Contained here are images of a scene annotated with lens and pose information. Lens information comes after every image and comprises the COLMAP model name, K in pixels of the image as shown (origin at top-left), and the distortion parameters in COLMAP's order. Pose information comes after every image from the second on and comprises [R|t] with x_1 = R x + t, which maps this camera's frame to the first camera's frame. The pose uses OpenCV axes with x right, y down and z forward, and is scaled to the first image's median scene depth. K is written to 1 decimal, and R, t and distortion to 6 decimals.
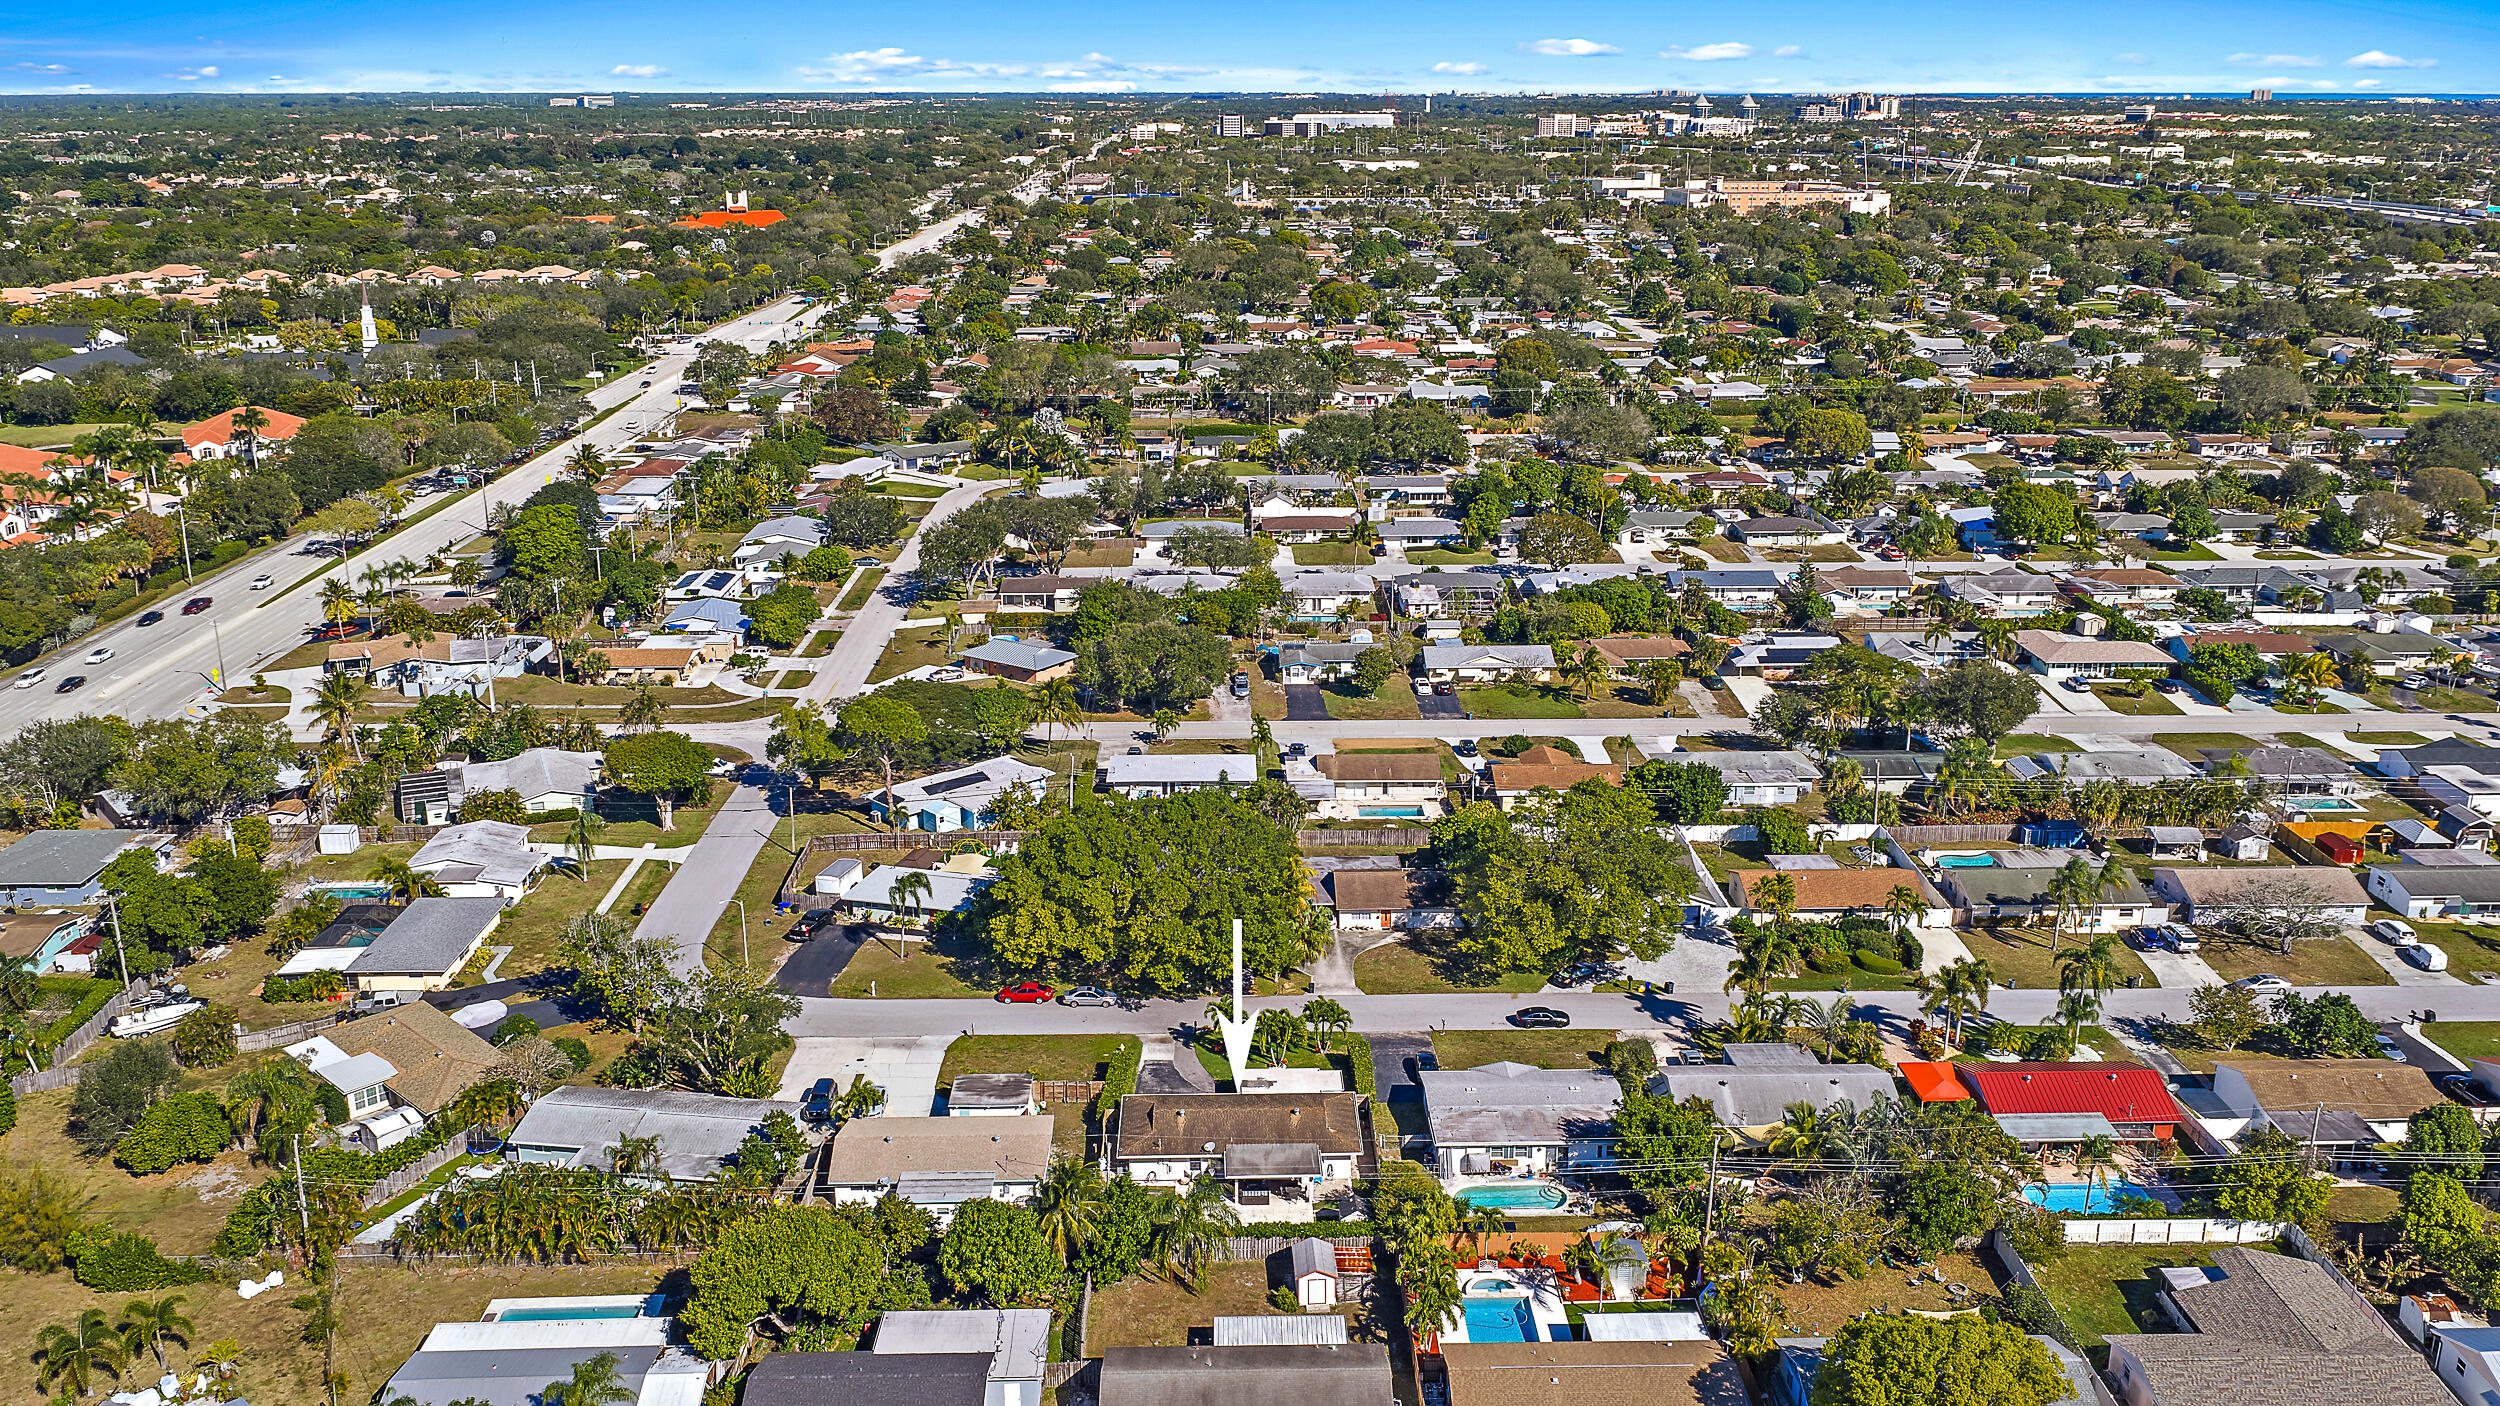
lens RADIAL K [[2090.7, 0, 1250.0], [0, 2090.7, 703.0], [0, 0, 1]] dist [0.003156, -0.003497]
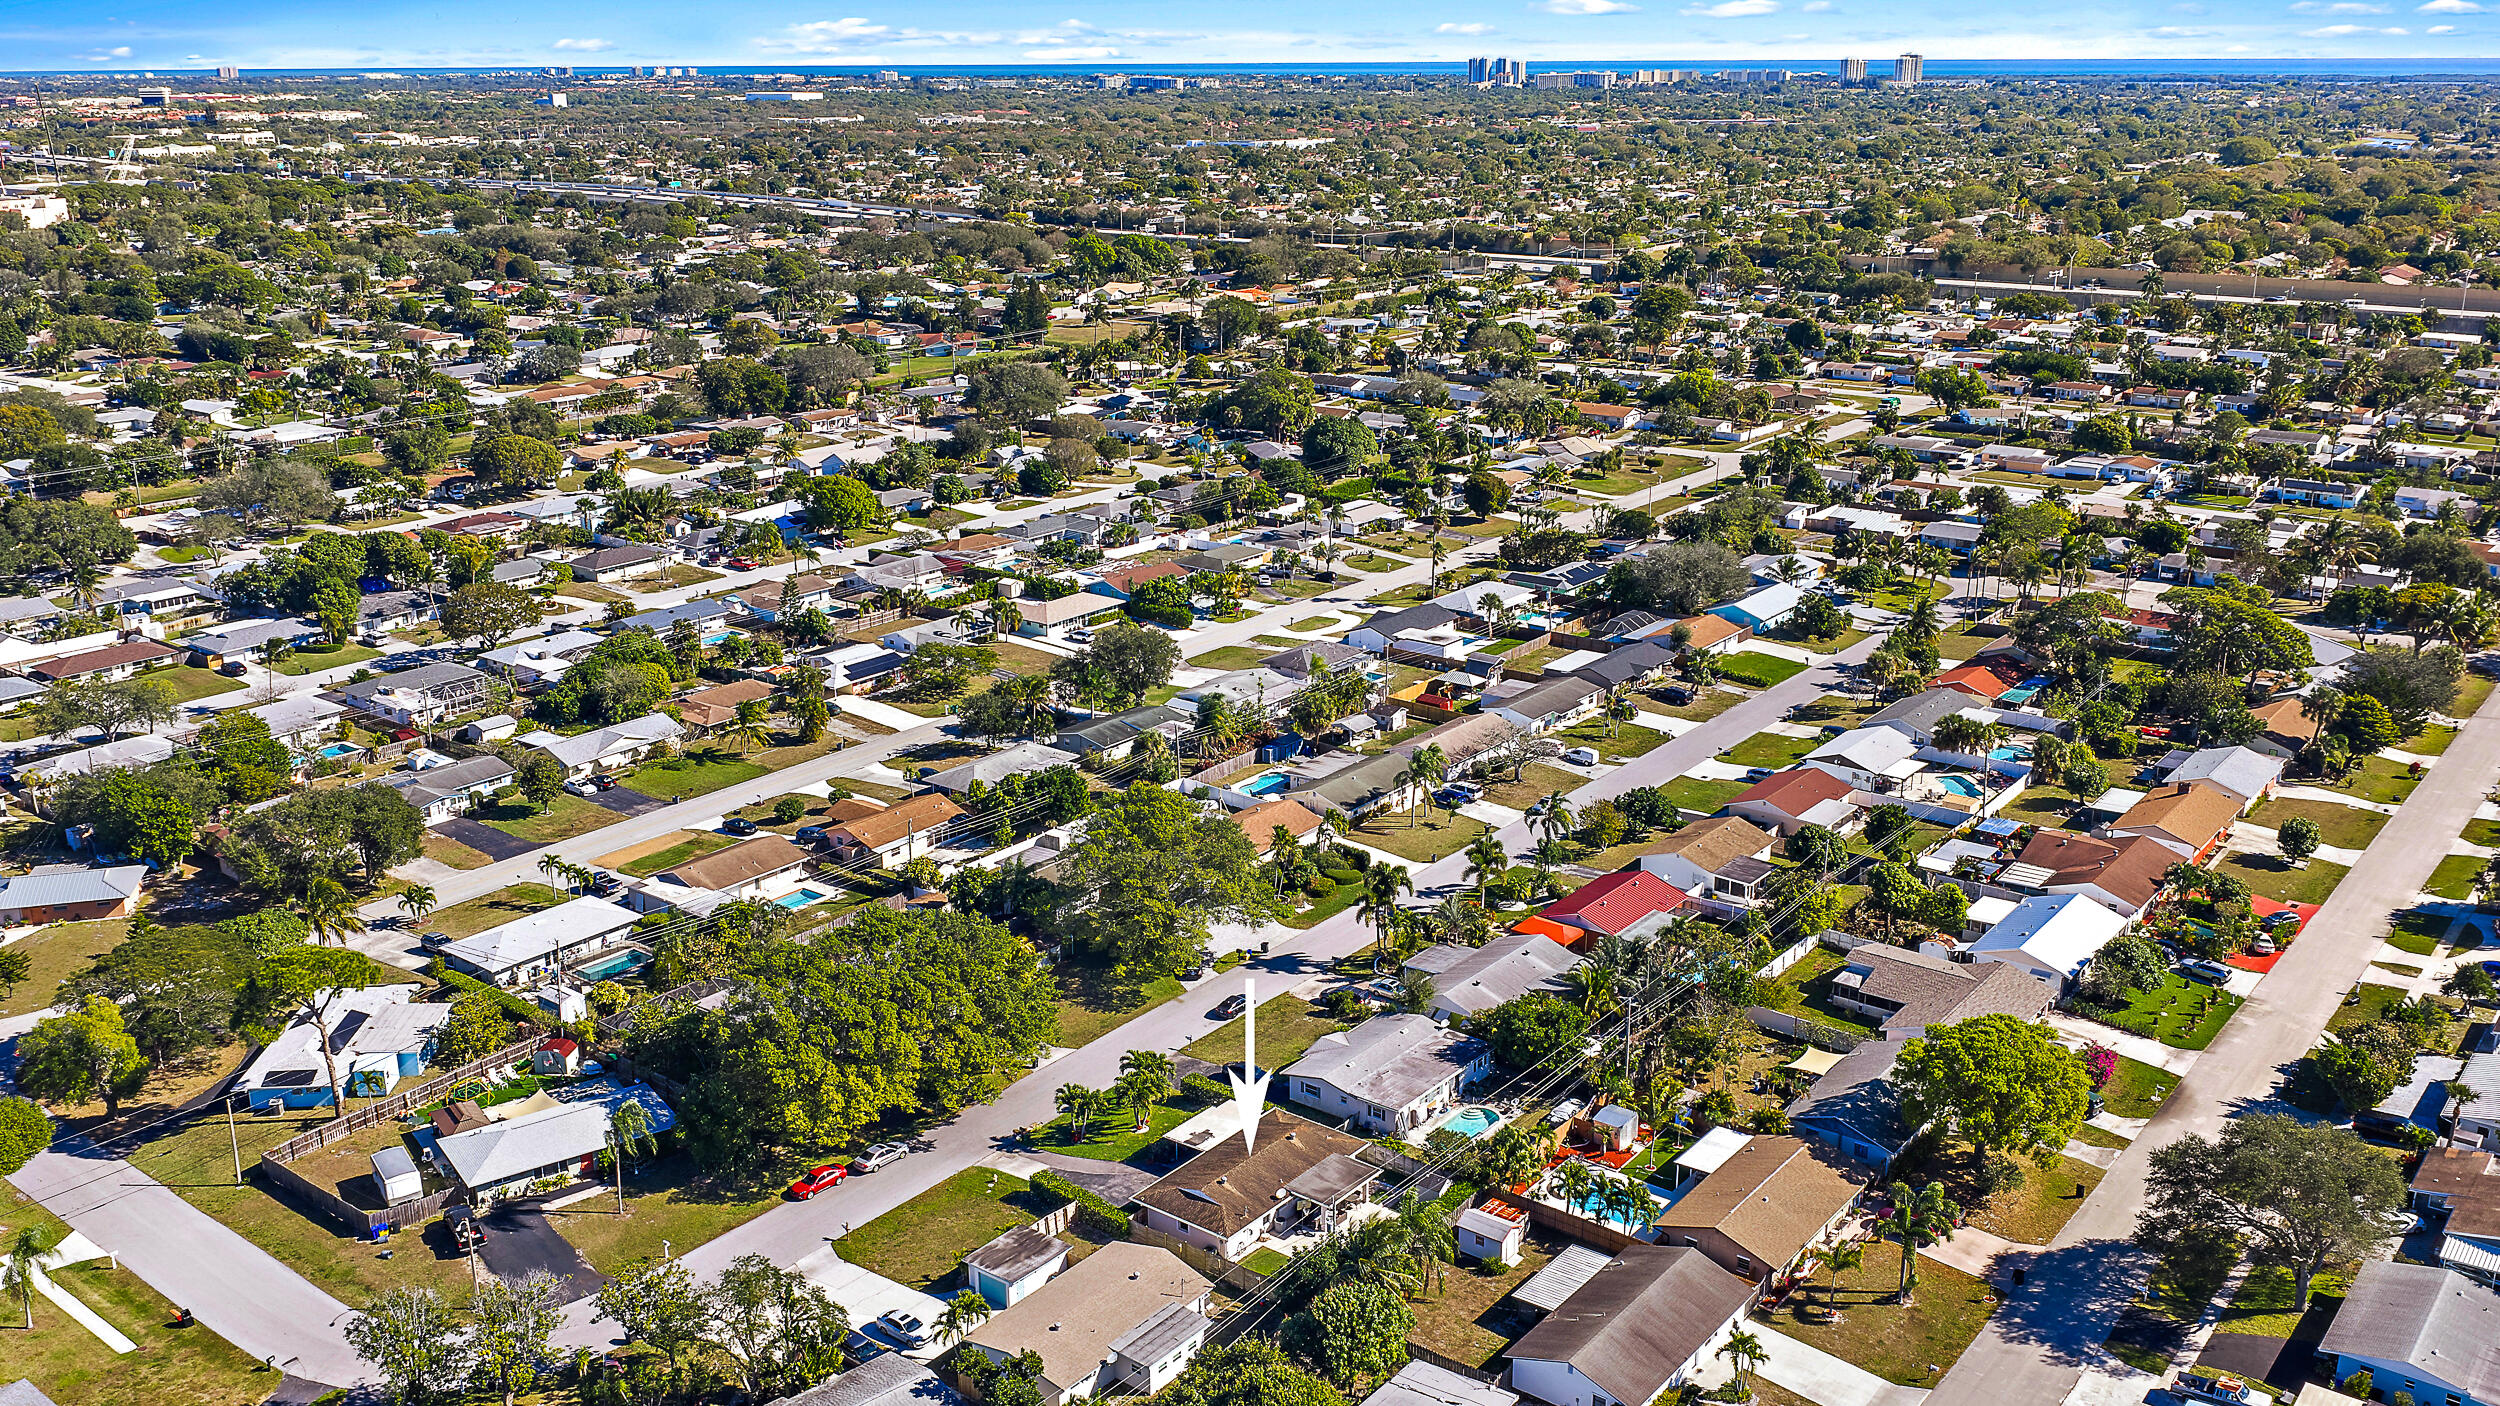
lens RADIAL K [[2090.7, 0, 1250.0], [0, 2090.7, 703.0], [0, 0, 1]] dist [0.003156, -0.003497]
pose [[0.631333, -0.233154, 0.739634, -0.477744], [0.224628, 0.967829, 0.113351, -0.096514], [-0.742268, 0.094581, 0.663395, 0.180043]]
